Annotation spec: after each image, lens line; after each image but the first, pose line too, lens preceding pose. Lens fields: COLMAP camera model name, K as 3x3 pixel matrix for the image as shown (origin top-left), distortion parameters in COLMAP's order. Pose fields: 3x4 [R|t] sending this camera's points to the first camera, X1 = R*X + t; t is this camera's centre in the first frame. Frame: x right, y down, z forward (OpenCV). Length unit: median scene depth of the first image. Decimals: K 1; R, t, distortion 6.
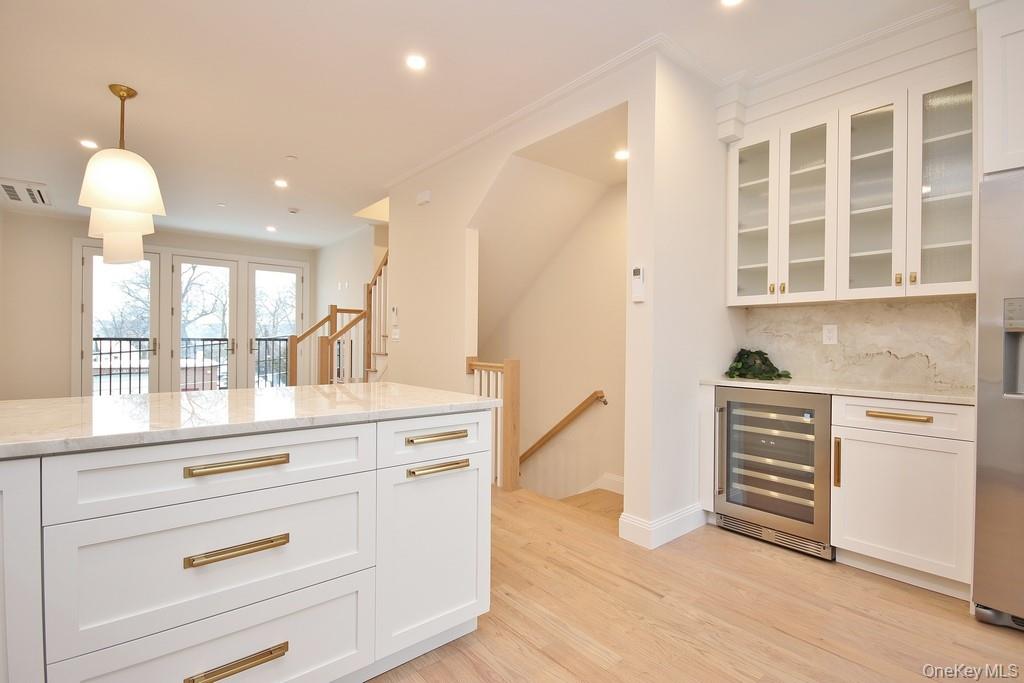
lens RADIAL K [[486.1, 0, 514.1], [0, 486.1, 343.3], [0, 0, 1]] dist [0.003879, 0.000411]
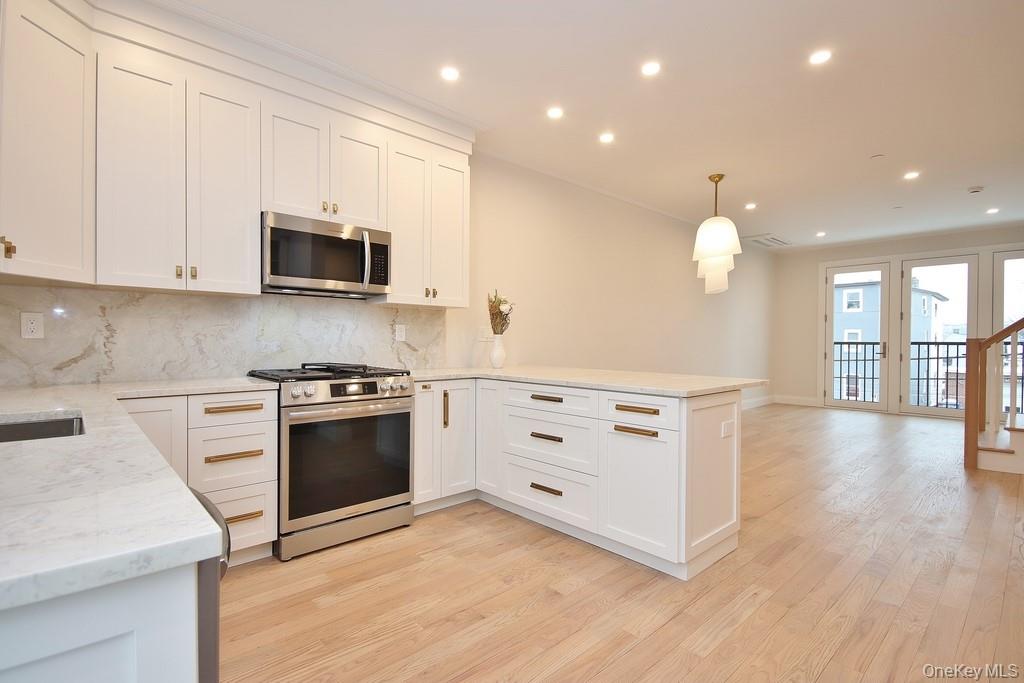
lens RADIAL K [[486.1, 0, 514.1], [0, 486.1, 343.3], [0, 0, 1]] dist [0.003879, 0.000411]
pose [[0.047954, -0.001446, -0.998848, 0.708581], [-0.008634, 0.999961, -0.001863, 0.002972], [0.998812, 0.008713, 0.047940, 0.326425]]
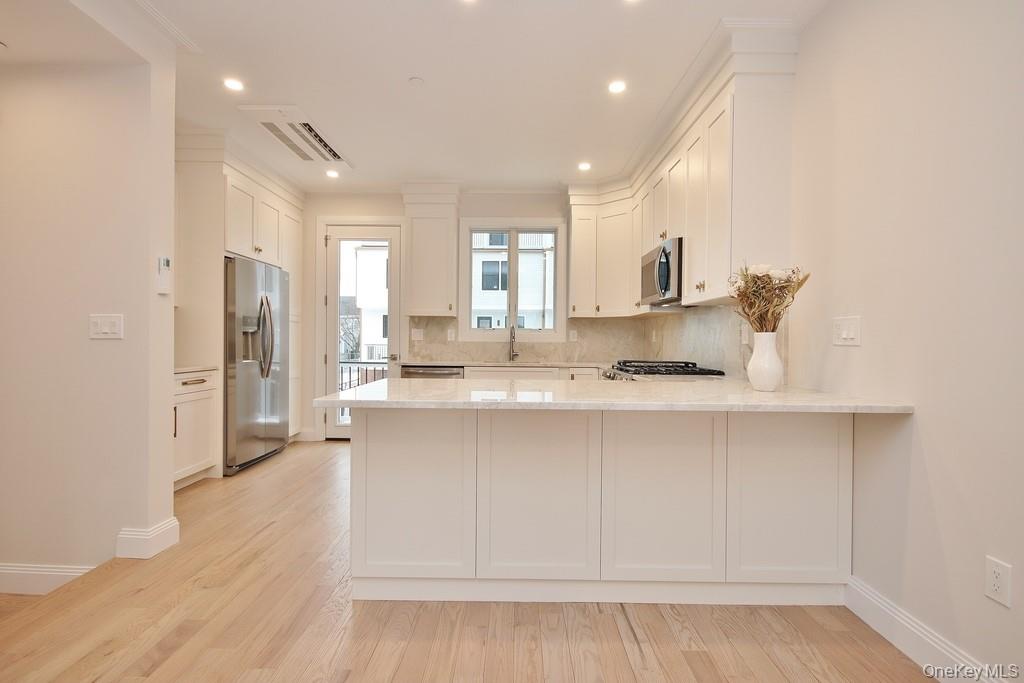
lens RADIAL K [[486.1, 0, 514.1], [0, 486.1, 343.3], [0, 0, 1]] dist [0.003879, 0.000411]
pose [[-0.762729, -0.019332, 0.646429, -0.801685], [-0.013848, 0.999812, 0.013561, -0.011091], [-0.646570, 0.001391, -0.762854, 1.175289]]
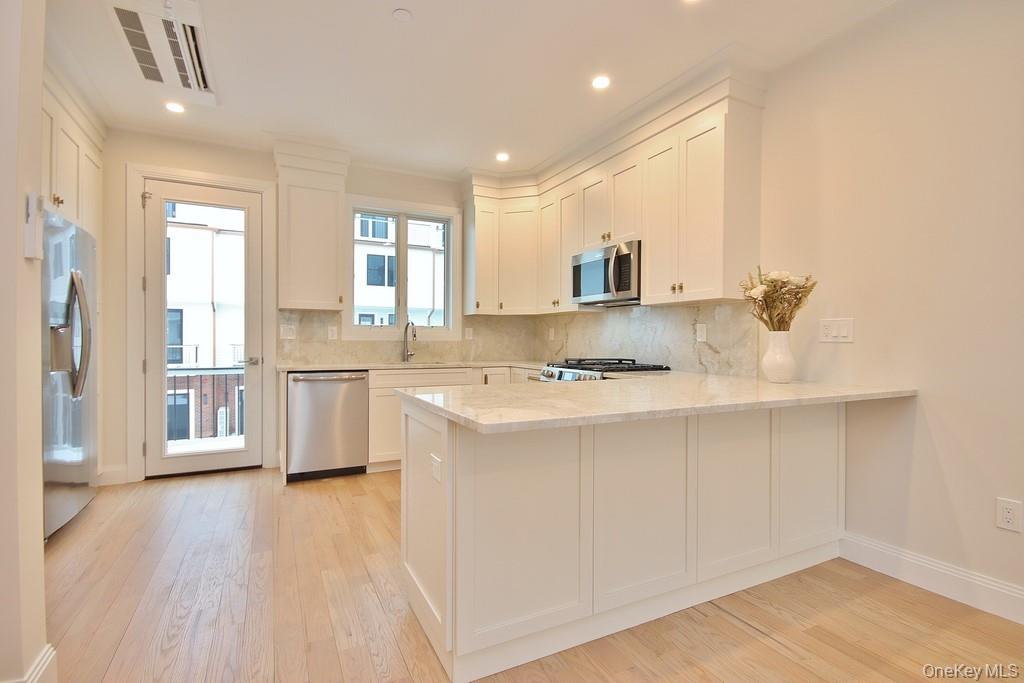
lens RADIAL K [[486.1, 0, 514.1], [0, 486.1, 343.3], [0, 0, 1]] dist [0.003879, 0.000411]
pose [[-0.974427, -0.014667, 0.224224, -0.347609], [-0.012441, 0.999858, 0.011336, -0.005685], [-0.224359, 0.008257, -0.974472, 1.286494]]
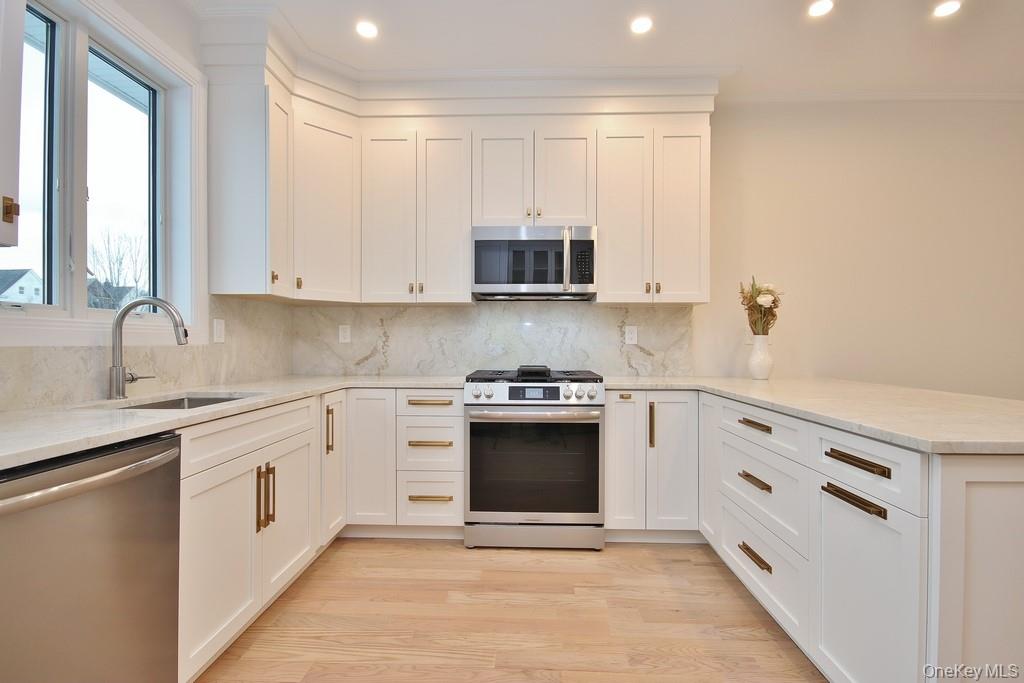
lens RADIAL K [[486.1, 0, 514.1], [0, 486.1, 343.3], [0, 0, 1]] dist [0.003879, 0.000411]
pose [[-0.670213, -0.008507, -0.742120, 0.471438], [-0.009930, 0.999948, -0.002495, 0.000997], [0.742102, 0.005697, -0.670263, 0.638938]]
